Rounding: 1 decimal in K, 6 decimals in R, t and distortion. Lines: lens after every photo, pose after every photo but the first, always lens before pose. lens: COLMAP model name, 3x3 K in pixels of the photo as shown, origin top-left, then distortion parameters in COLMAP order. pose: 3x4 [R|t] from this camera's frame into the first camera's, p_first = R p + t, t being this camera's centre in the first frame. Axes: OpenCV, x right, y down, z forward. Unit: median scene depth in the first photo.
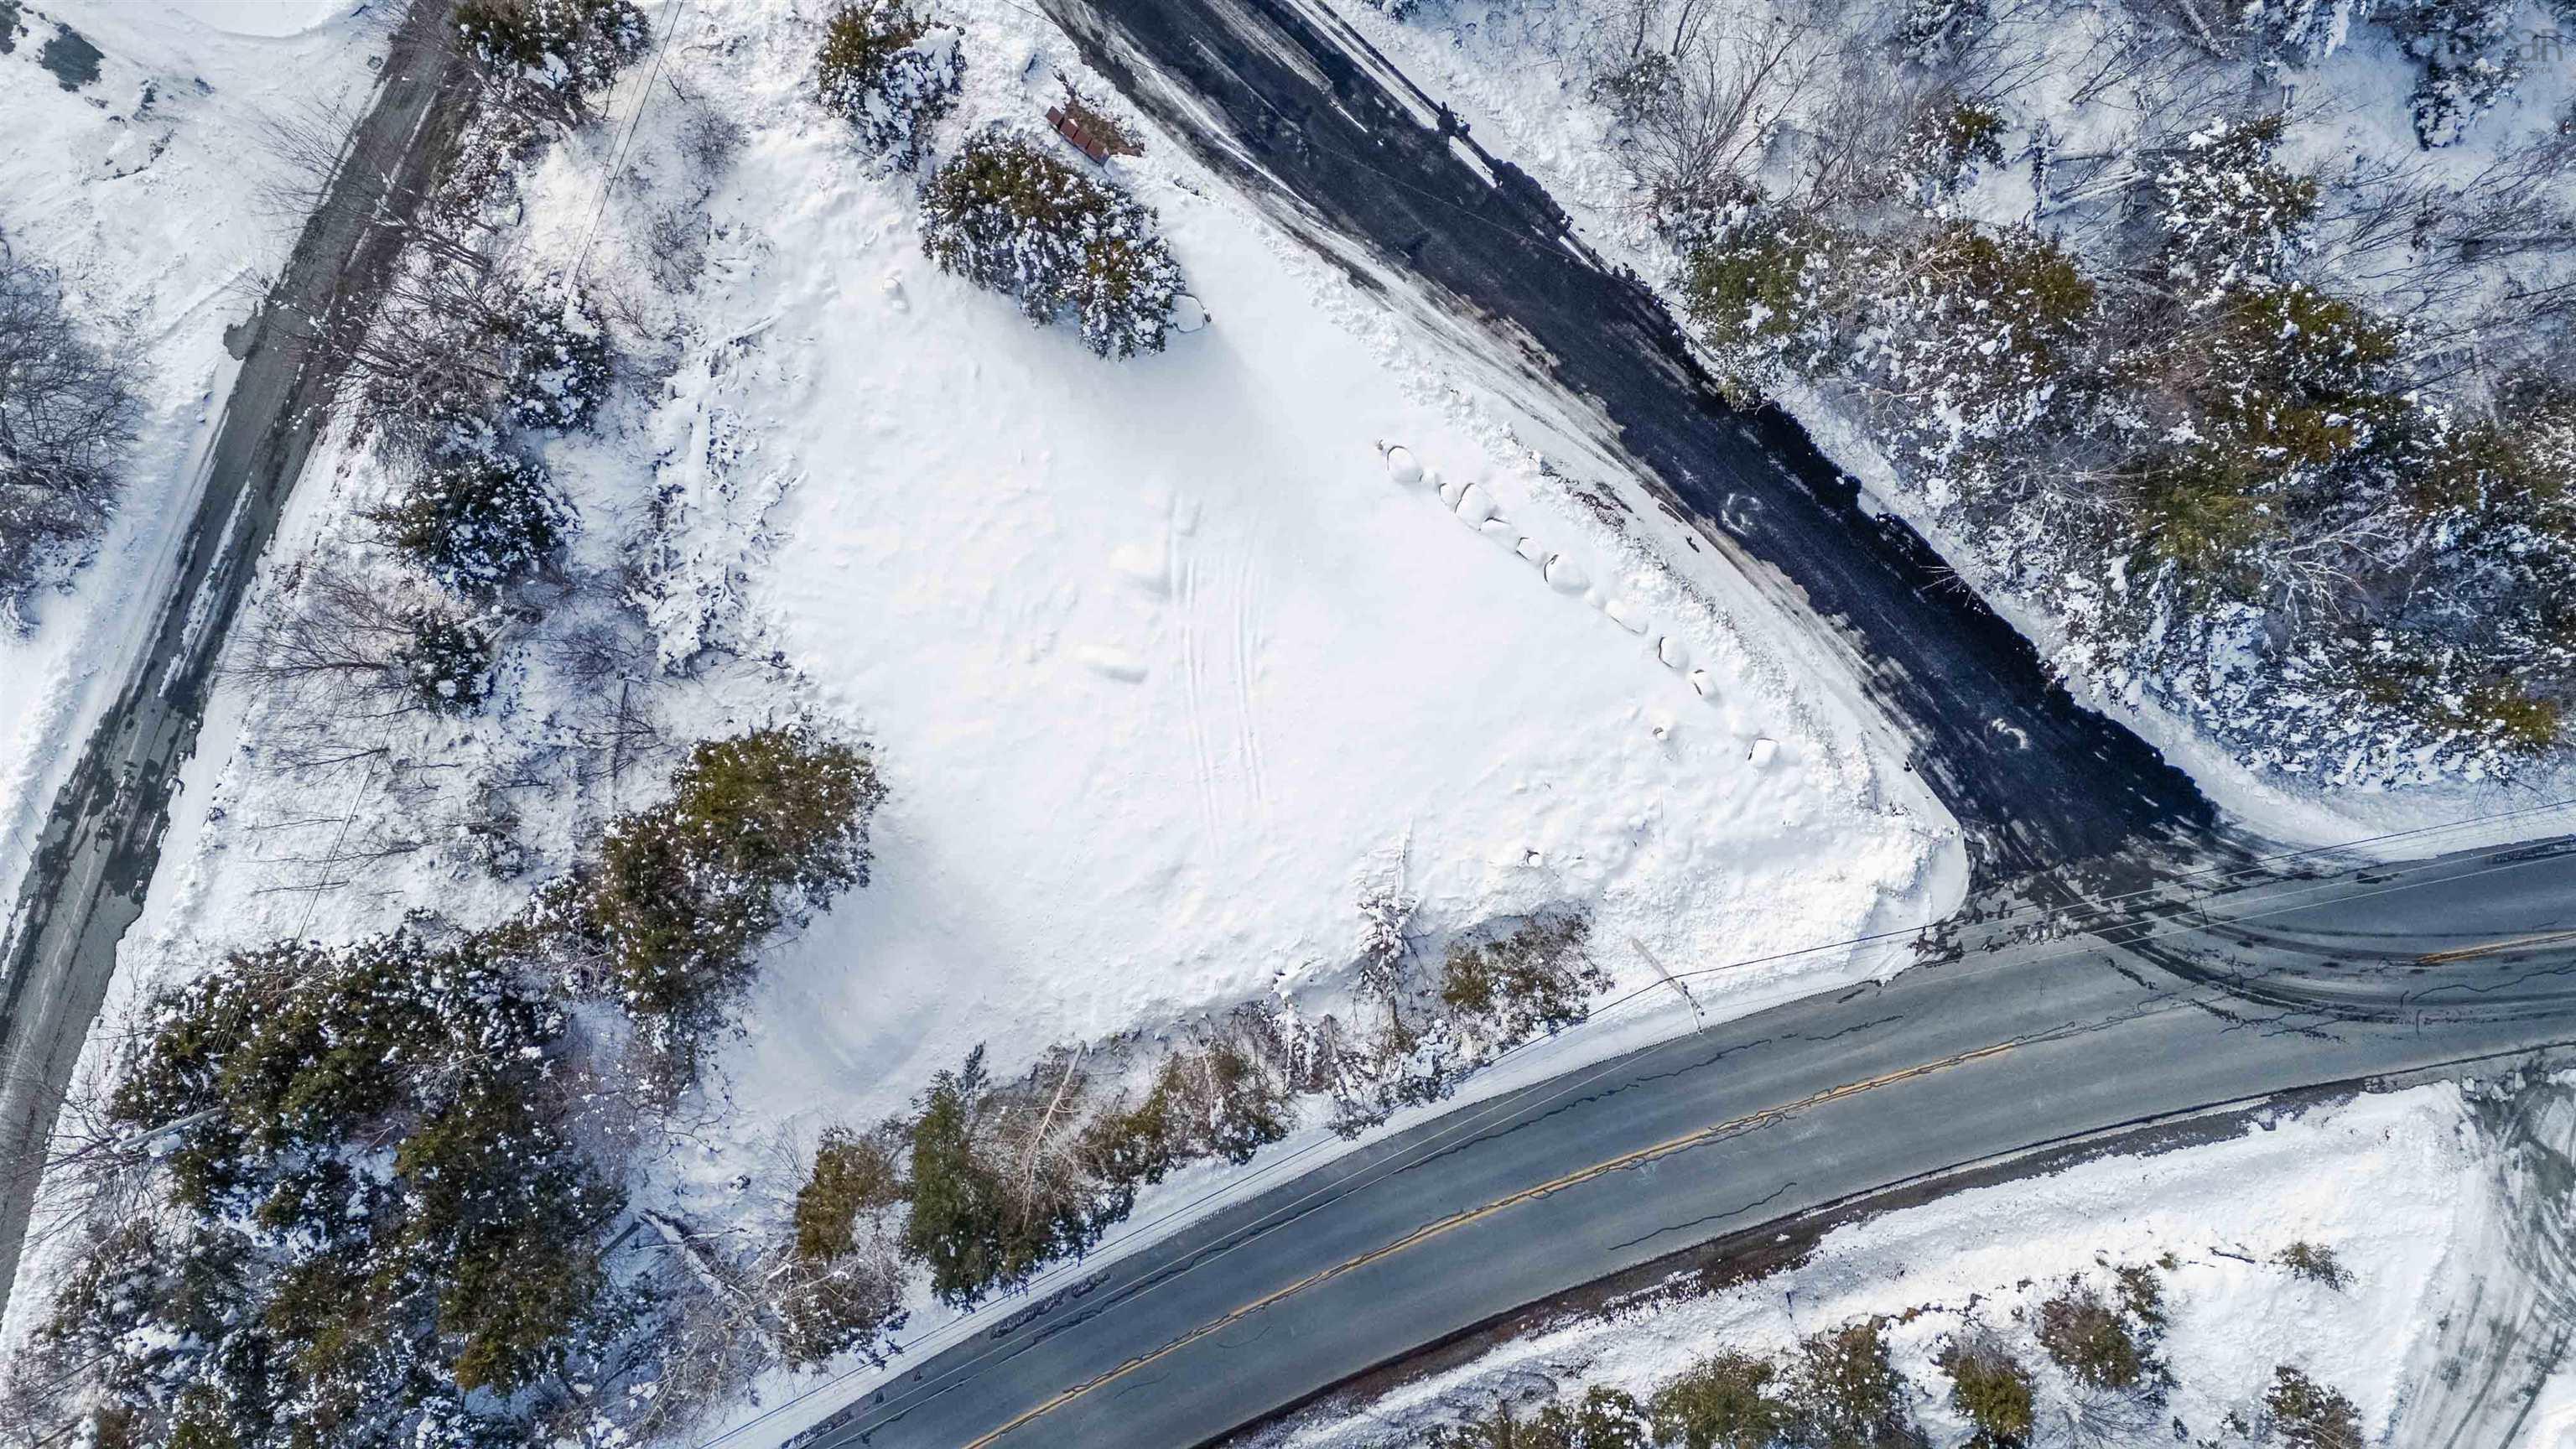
lens RADIAL K [[1869.0, 0, 1288.0], [0, 1869.0, 724.5], [0, 0, 1]] dist [0.095719, -0.096806]
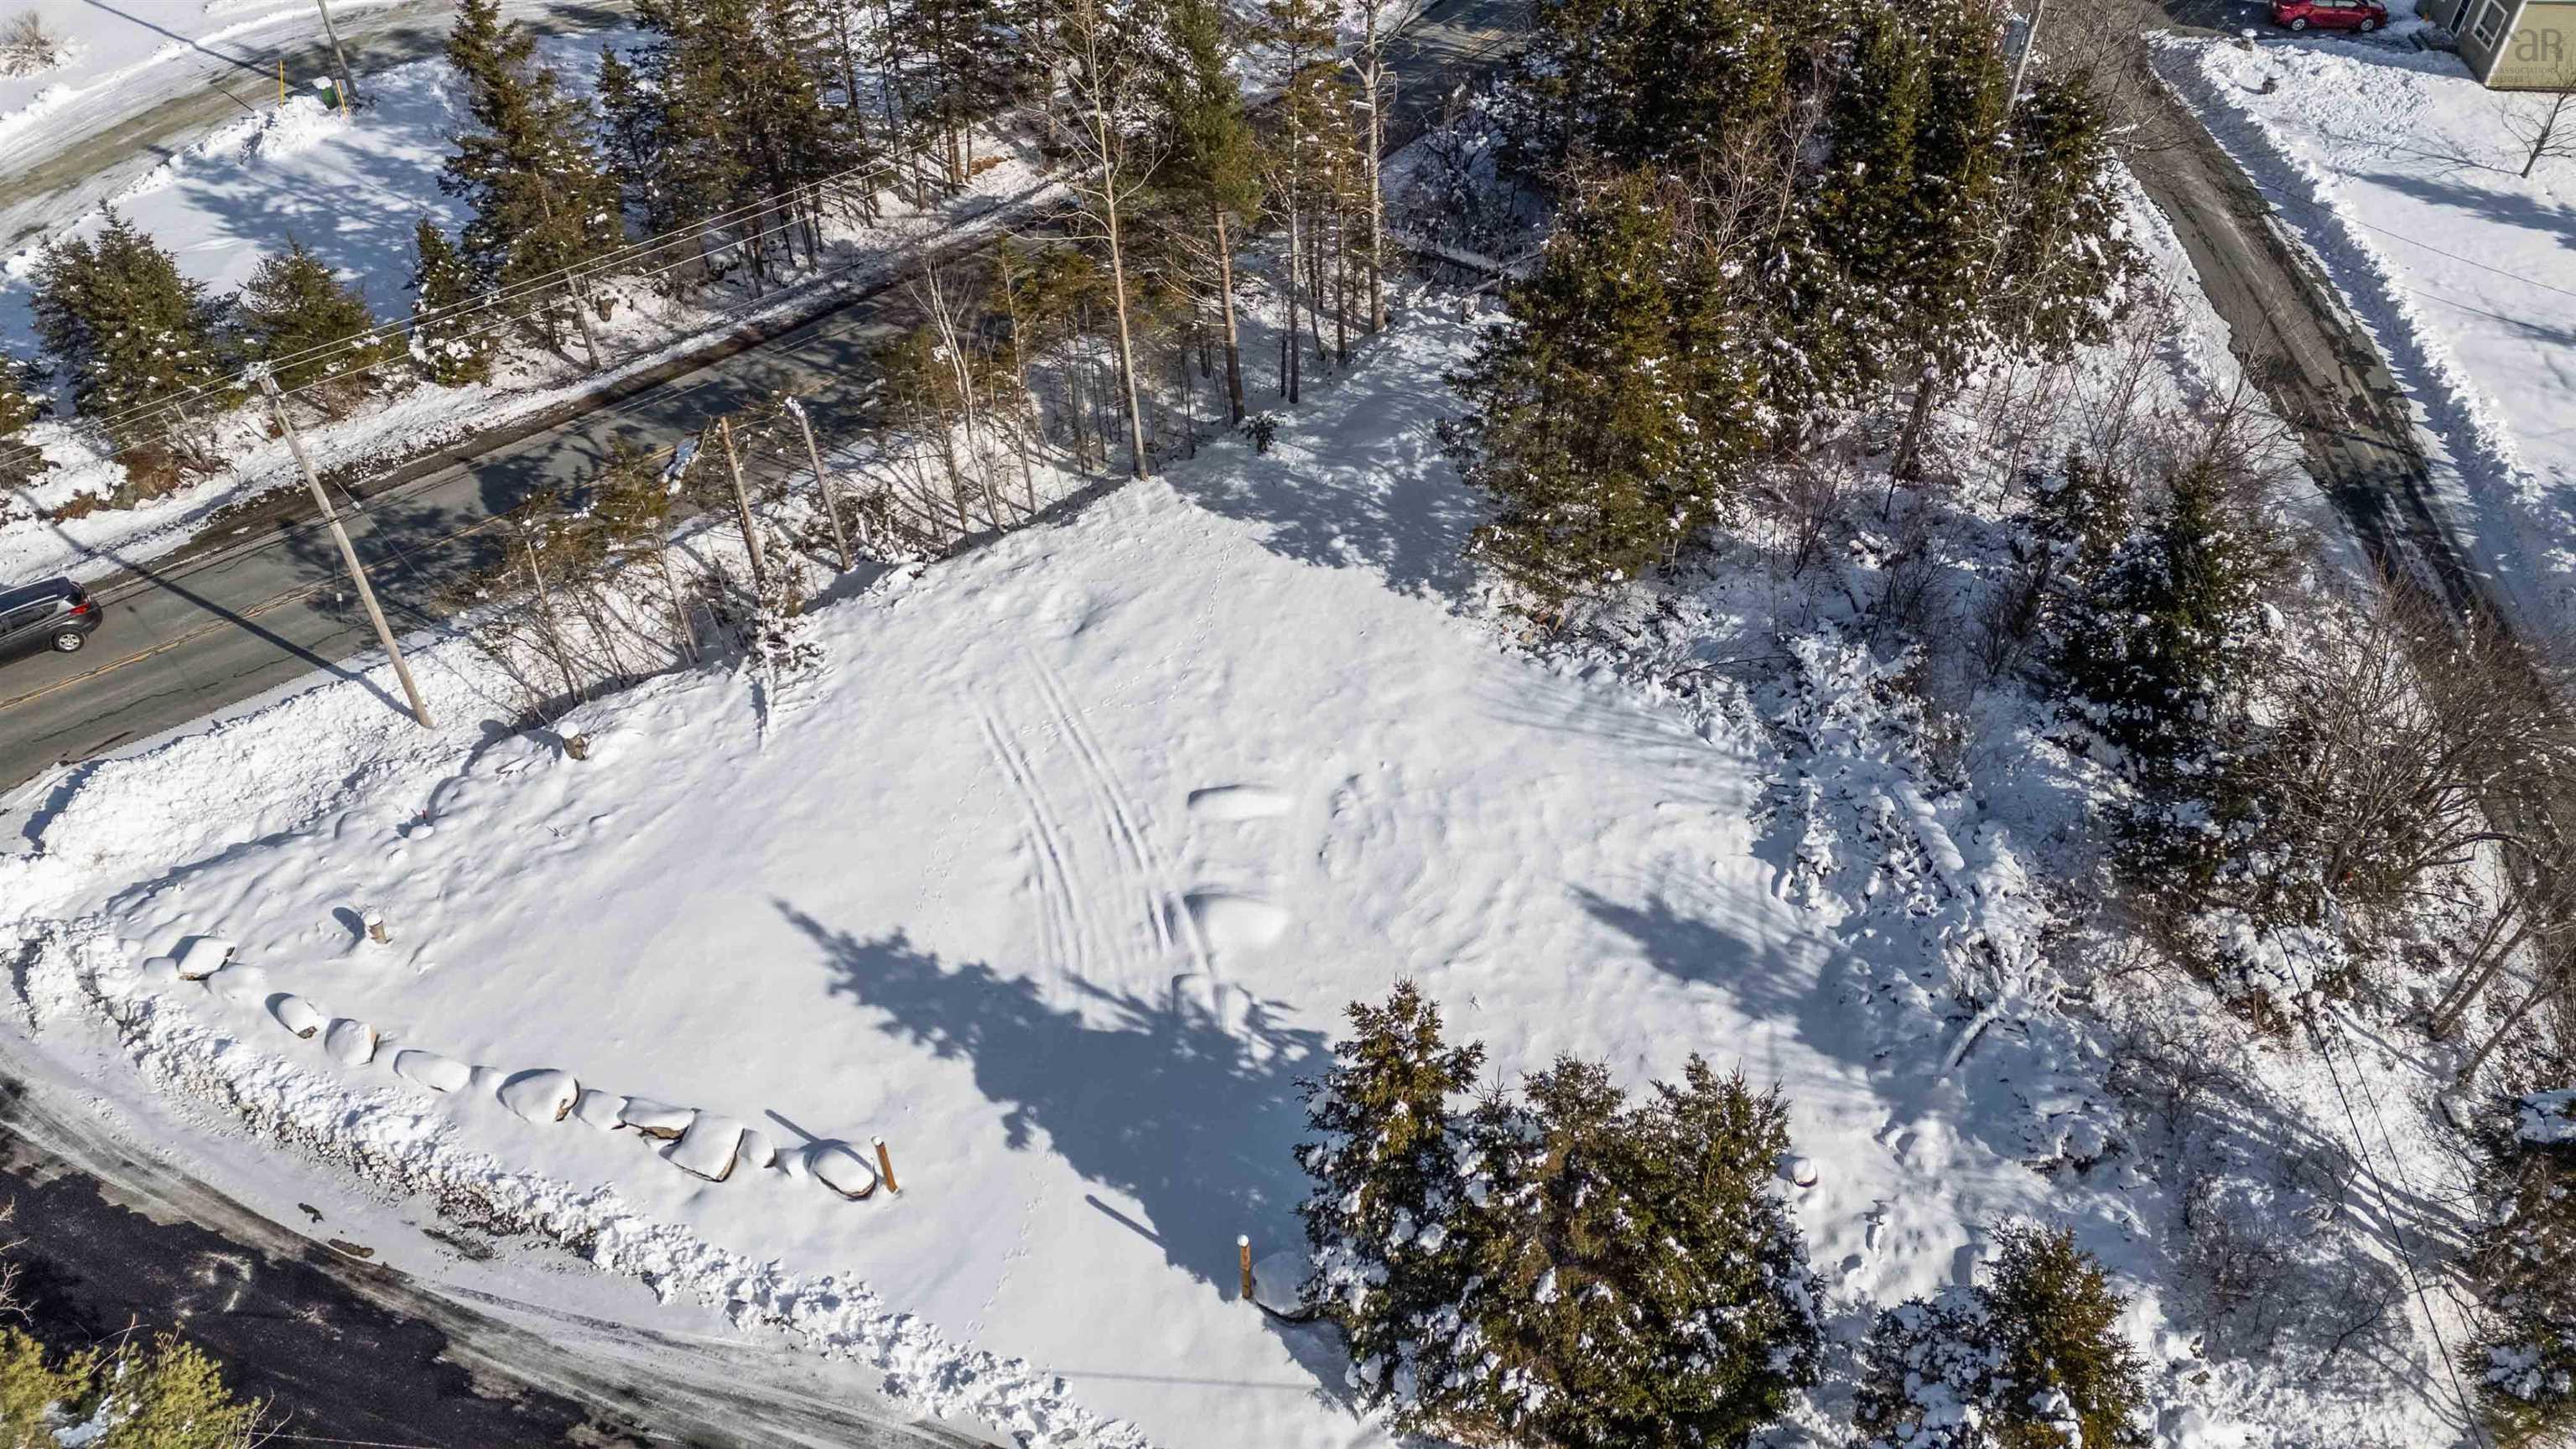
lens RADIAL K [[1815.5, 0, 1291.2], [0, 1815.5, 770.9], [0, 0, 1]] dist [0.121246, -0.141060]
pose [[-0.952342, 0.235953, -0.193314, 0.012786], [-0.304119, -0.685494, 0.661521, -0.462495], [0.023572, 0.688785, 0.724582, 0.513873]]
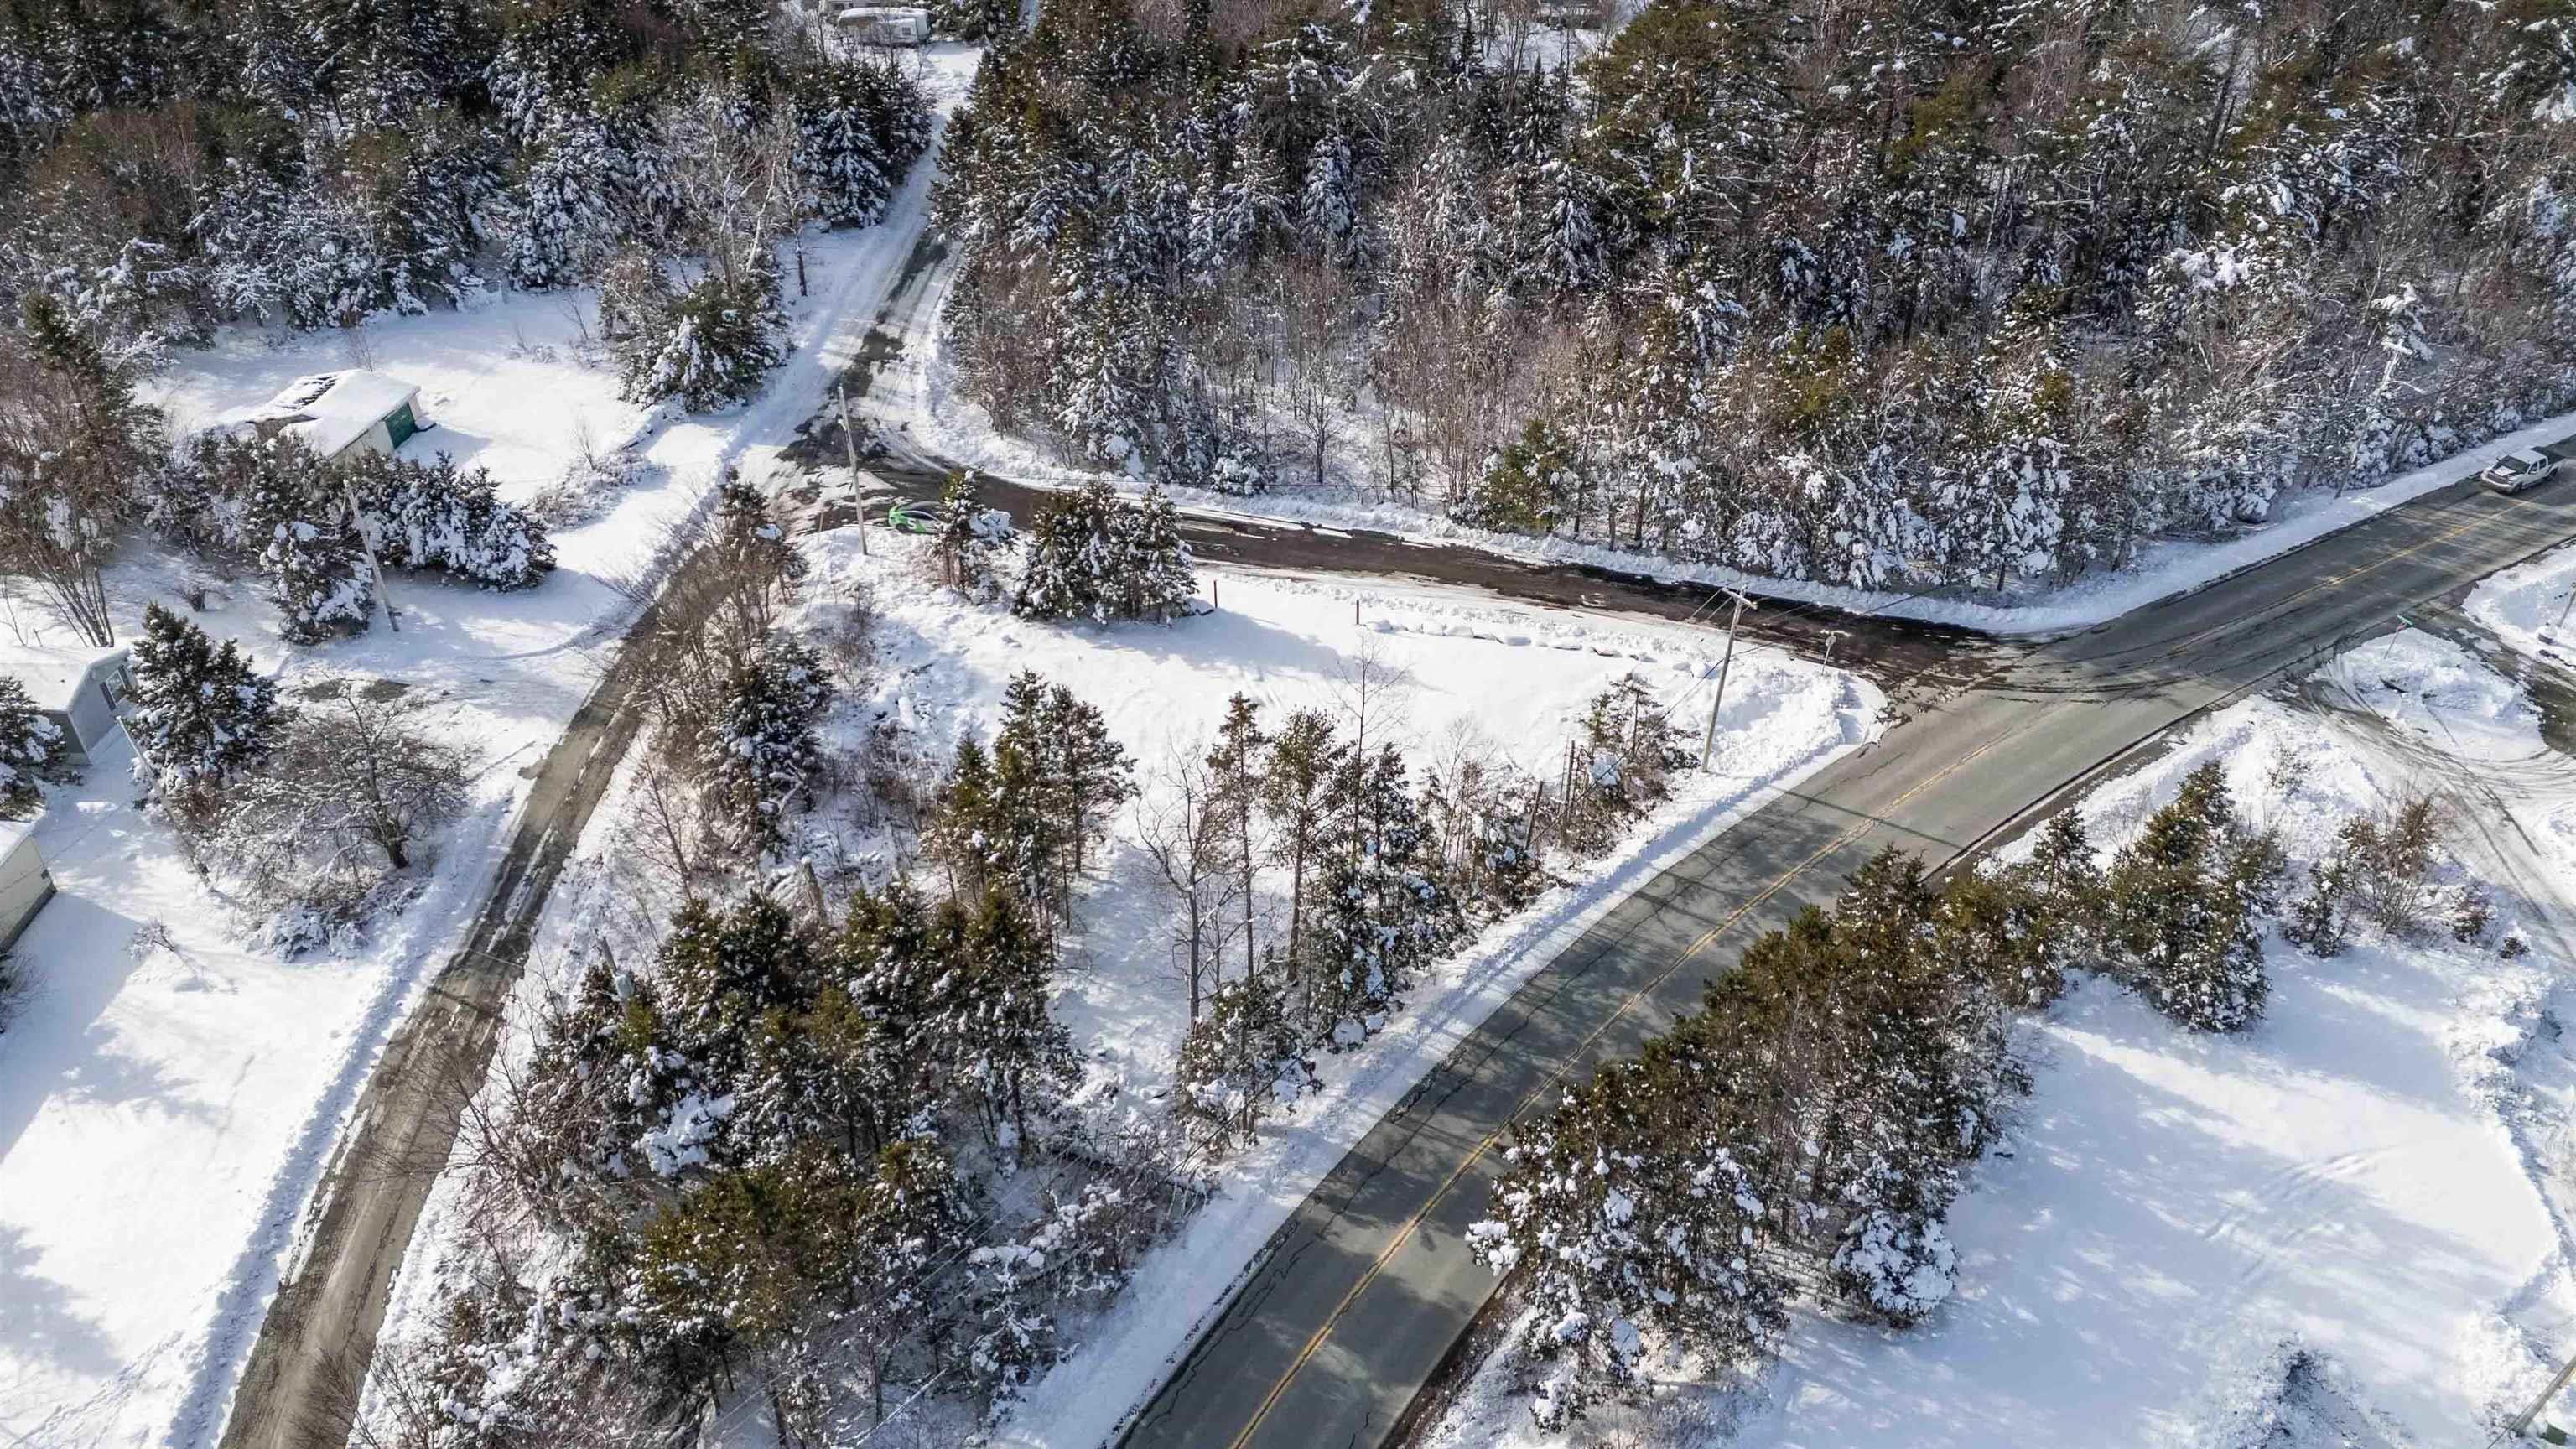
lens RADIAL K [[1869.0, 0, 1288.0], [0, 1869.0, 724.5], [0, 0, 1]] dist [0.095719, -0.096806]
pose [[0.913999, -0.223538, 0.338581, -0.507538], [0.405717, 0.502333, -0.763580, 0.975309], [0.000609, 0.835279, 0.549825, 0.264869]]
